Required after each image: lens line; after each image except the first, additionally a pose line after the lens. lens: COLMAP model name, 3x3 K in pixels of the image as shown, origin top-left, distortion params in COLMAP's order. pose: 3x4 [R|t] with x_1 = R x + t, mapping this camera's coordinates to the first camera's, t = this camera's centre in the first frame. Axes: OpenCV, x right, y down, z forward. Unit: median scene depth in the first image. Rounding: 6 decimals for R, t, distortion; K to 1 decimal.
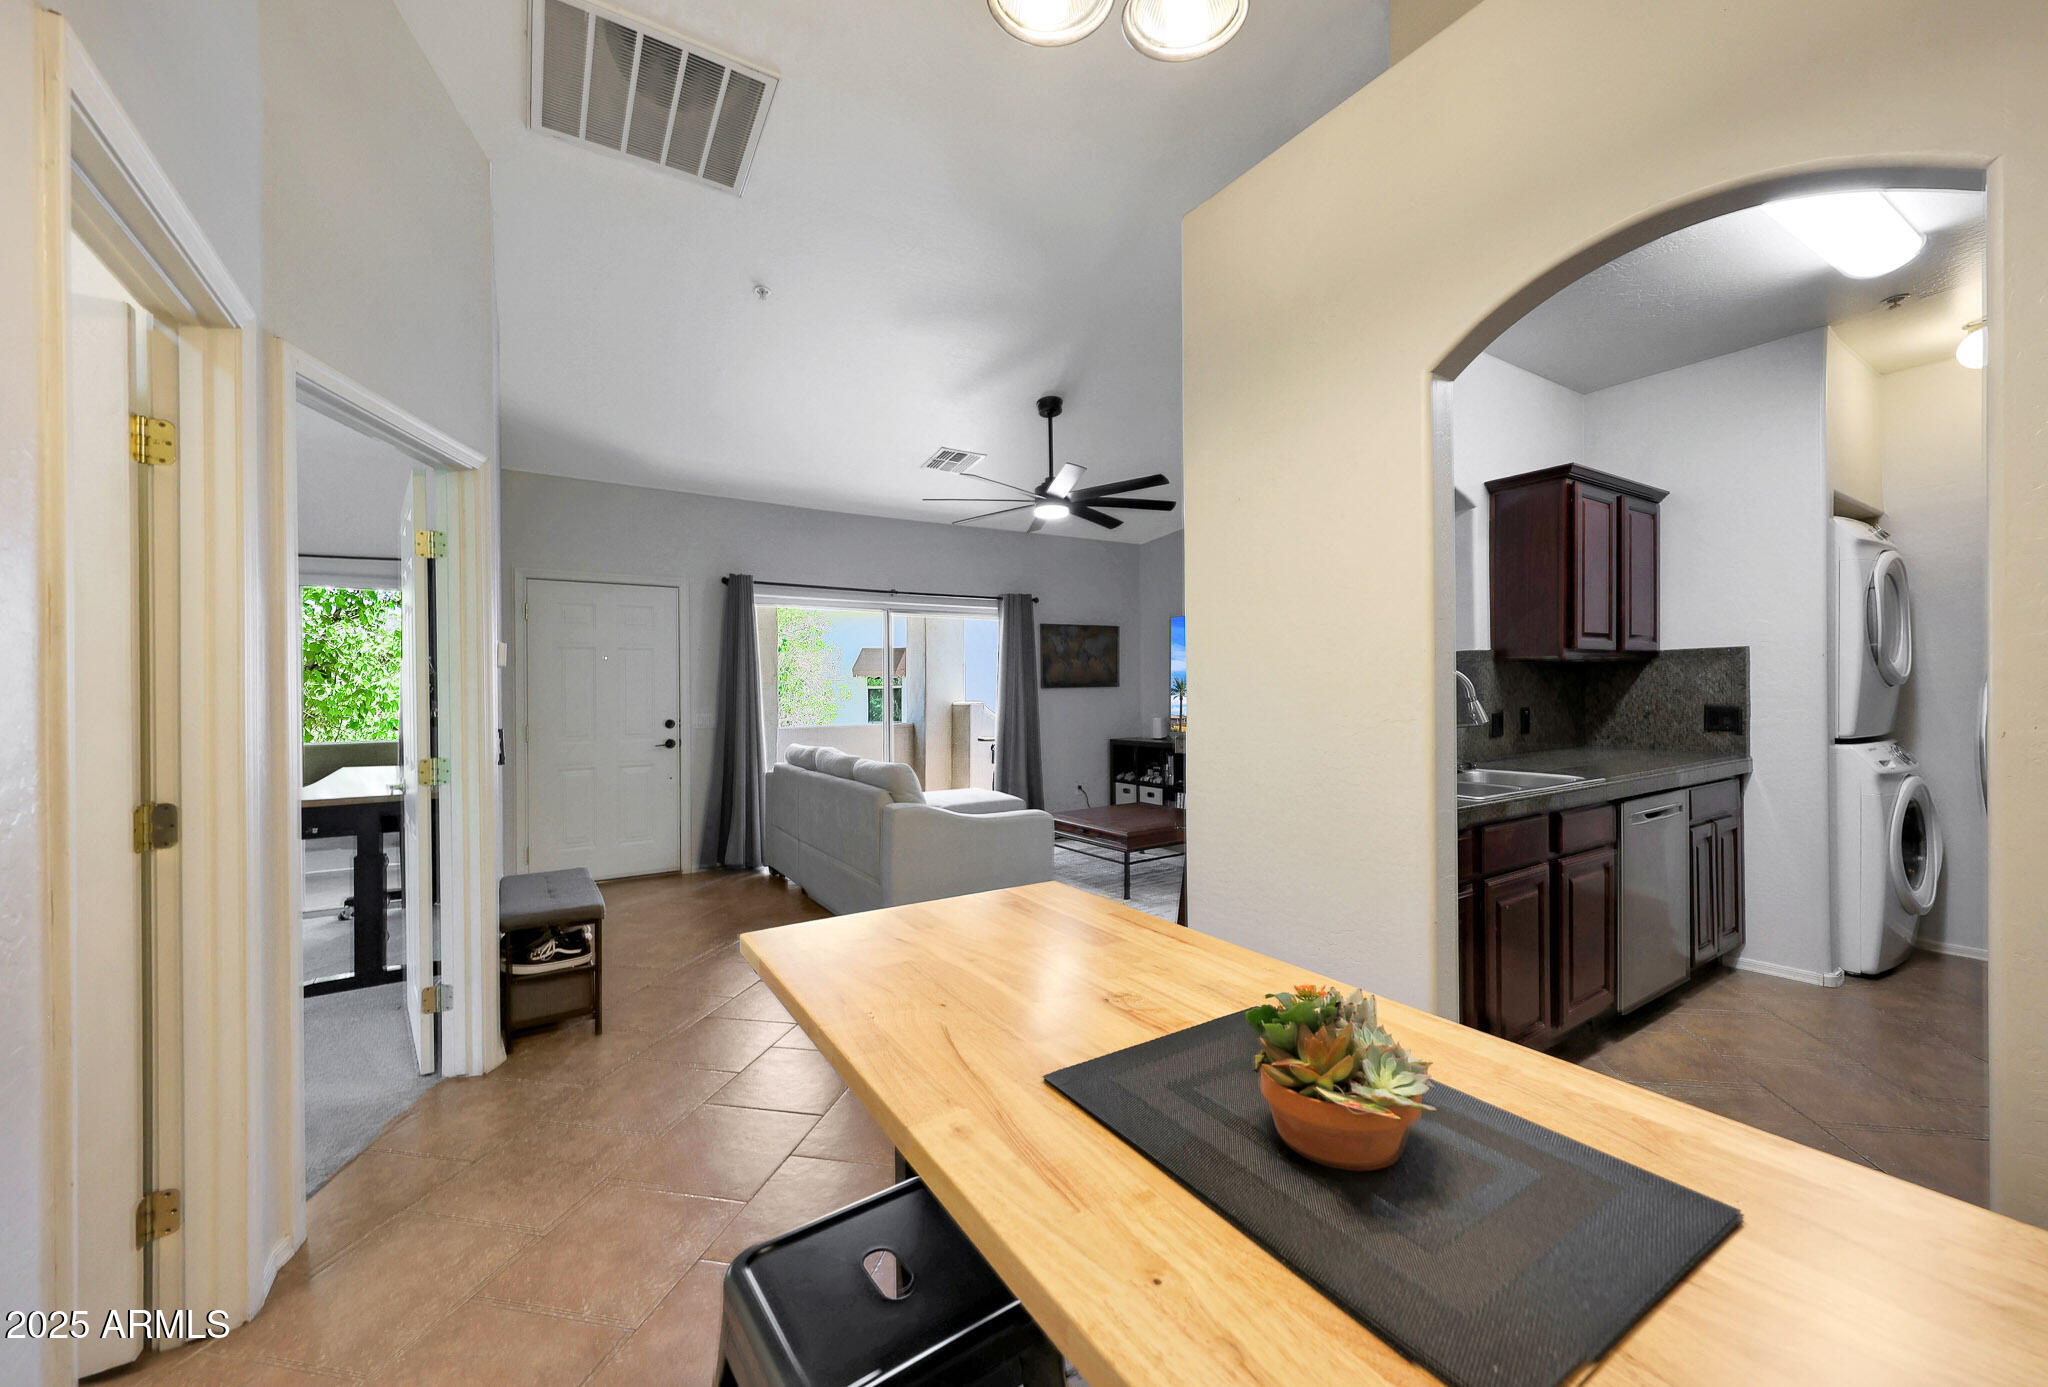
lens RADIAL K [[779.2, 0, 1025.4], [0, 779.2, 689.6], [0, 0, 1]] dist [-0.000767, -0.000323]
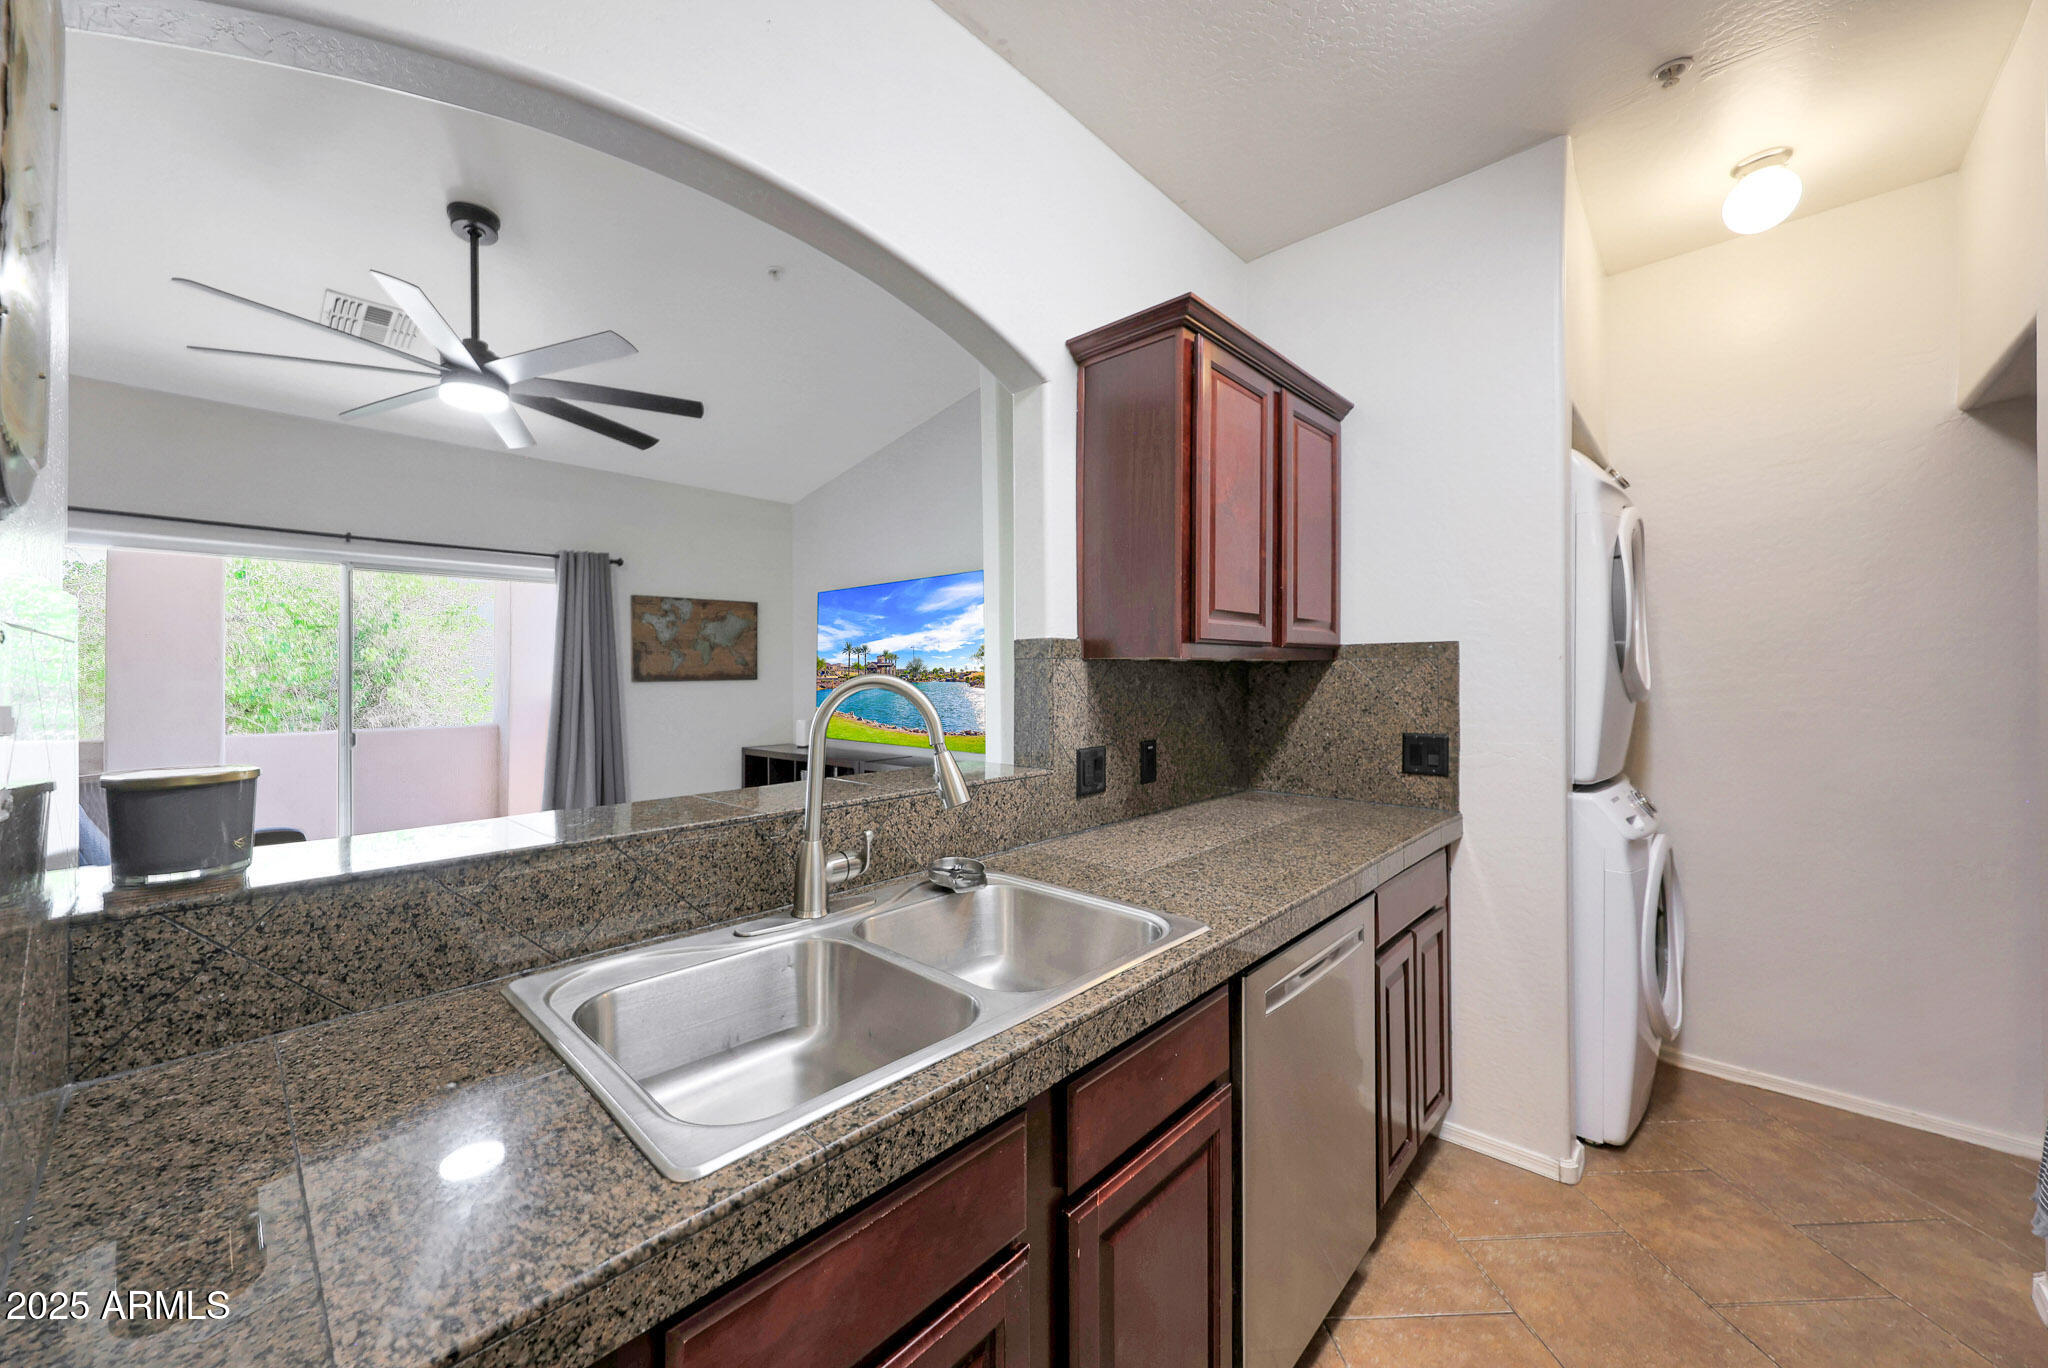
lens RADIAL K [[785.4, 0, 1022.9], [0, 785.4, 673.1], [0, 0, 1]] dist [0.000066, 0.000103]
pose [[0.966363, 0.004979, 0.257134, 0.412327], [-0.003678, 0.999978, -0.005538, -0.023767], [-0.257156, 0.004406, 0.966360, 0.464854]]
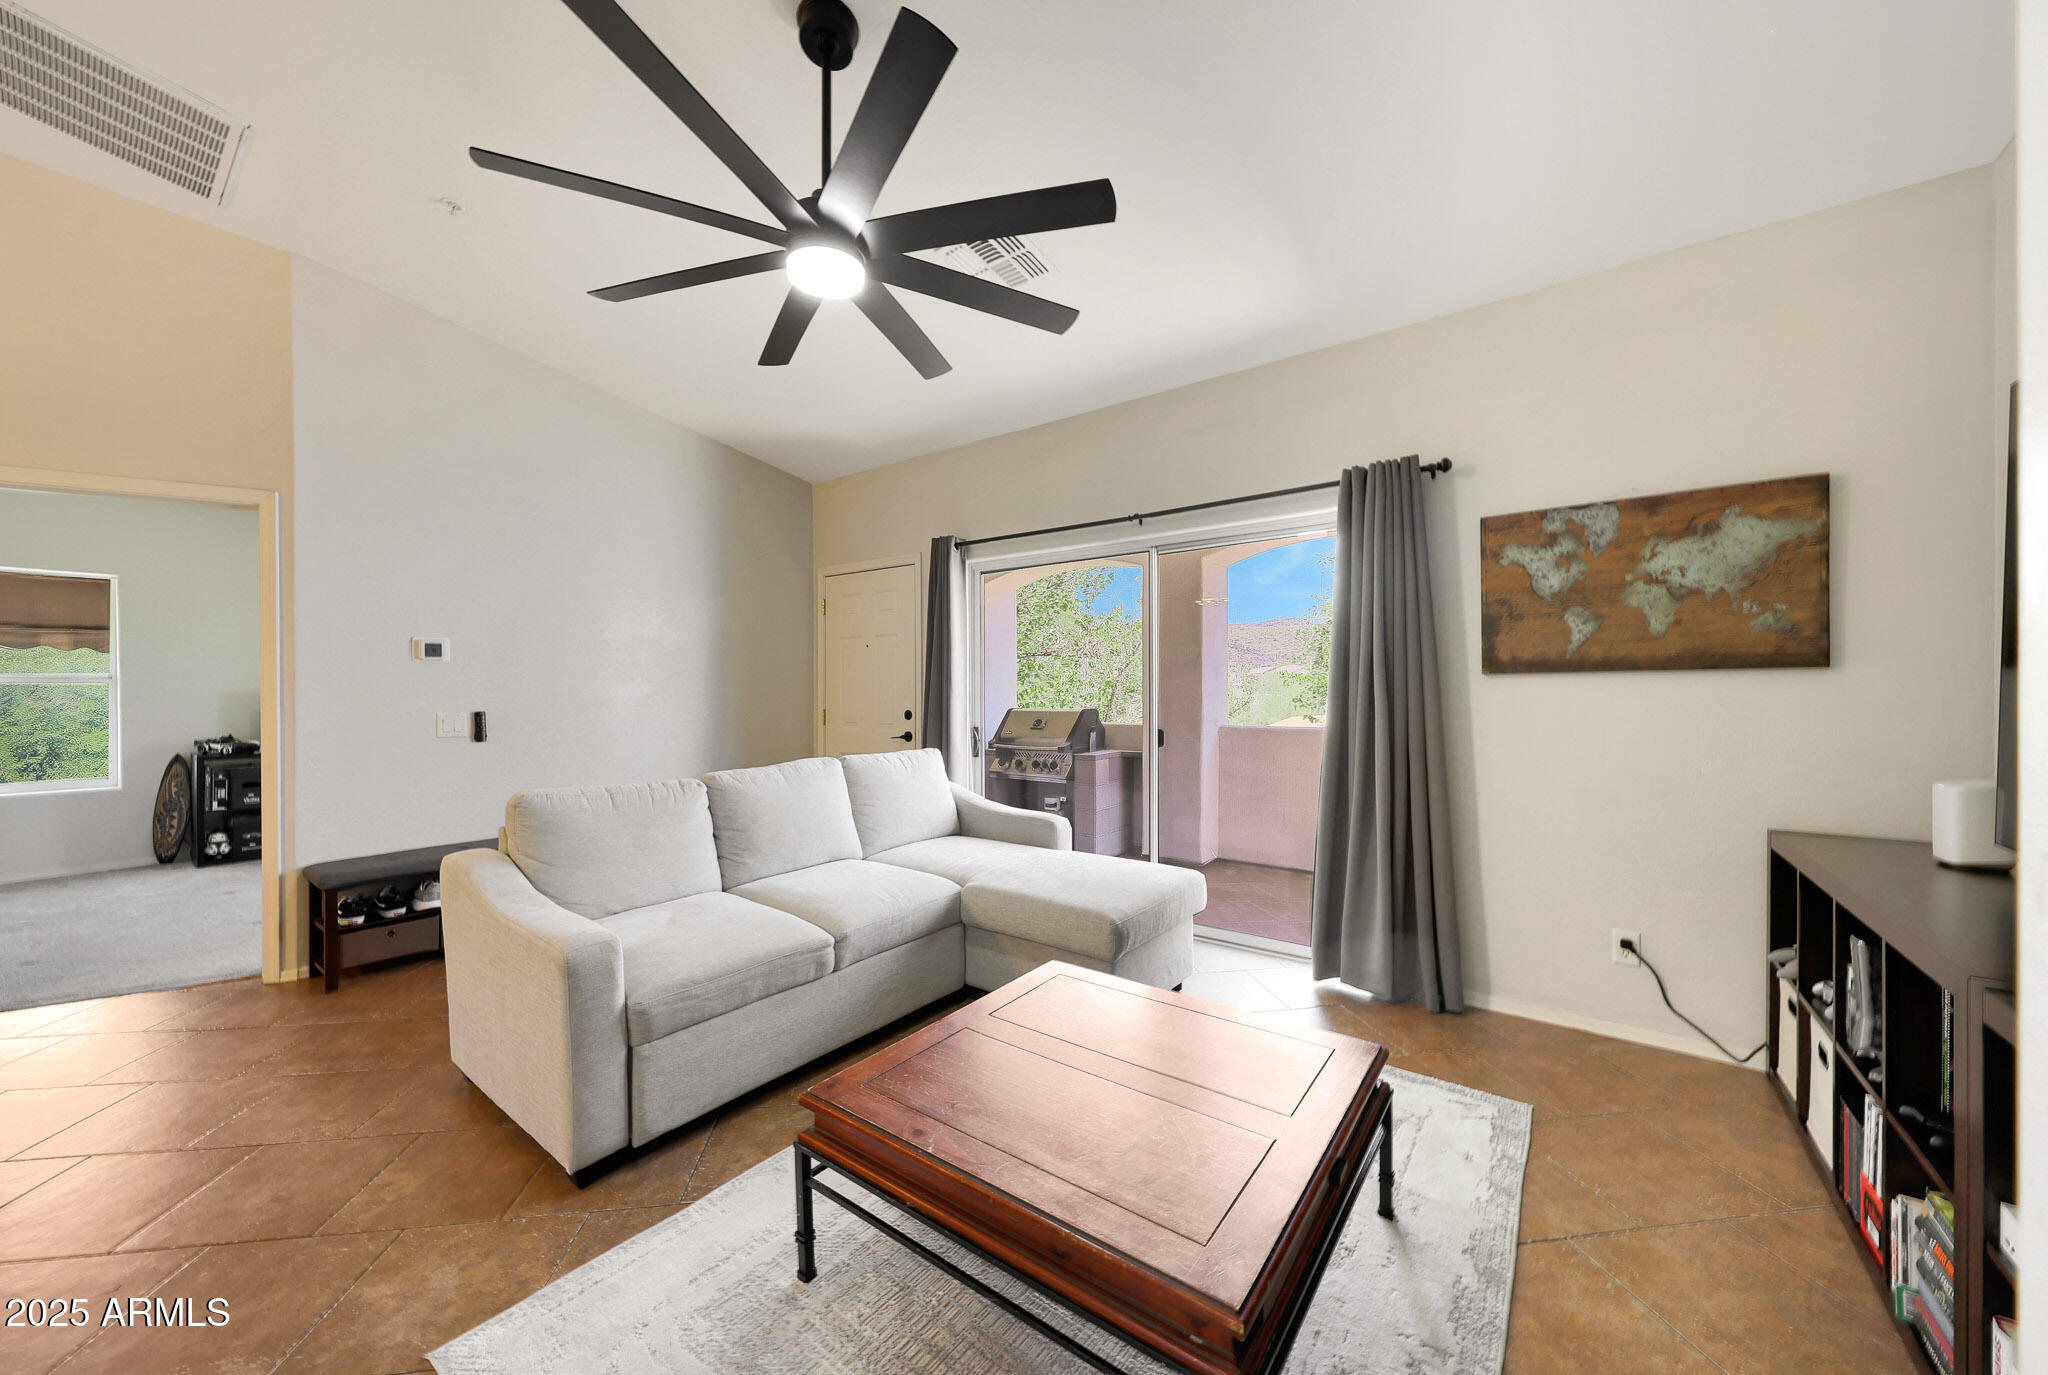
lens RADIAL K [[715.8, 0, 1021.5], [0, 715.8, 684.2], [0, 0, 1]] dist [-0.001559, -0.000092]
pose [[0.334052, 0.011070, -0.942490, 0.661452], [-0.004791, 0.999938, 0.010047, -0.002102], [0.942542, 0.001159, 0.334085, 1.457781]]
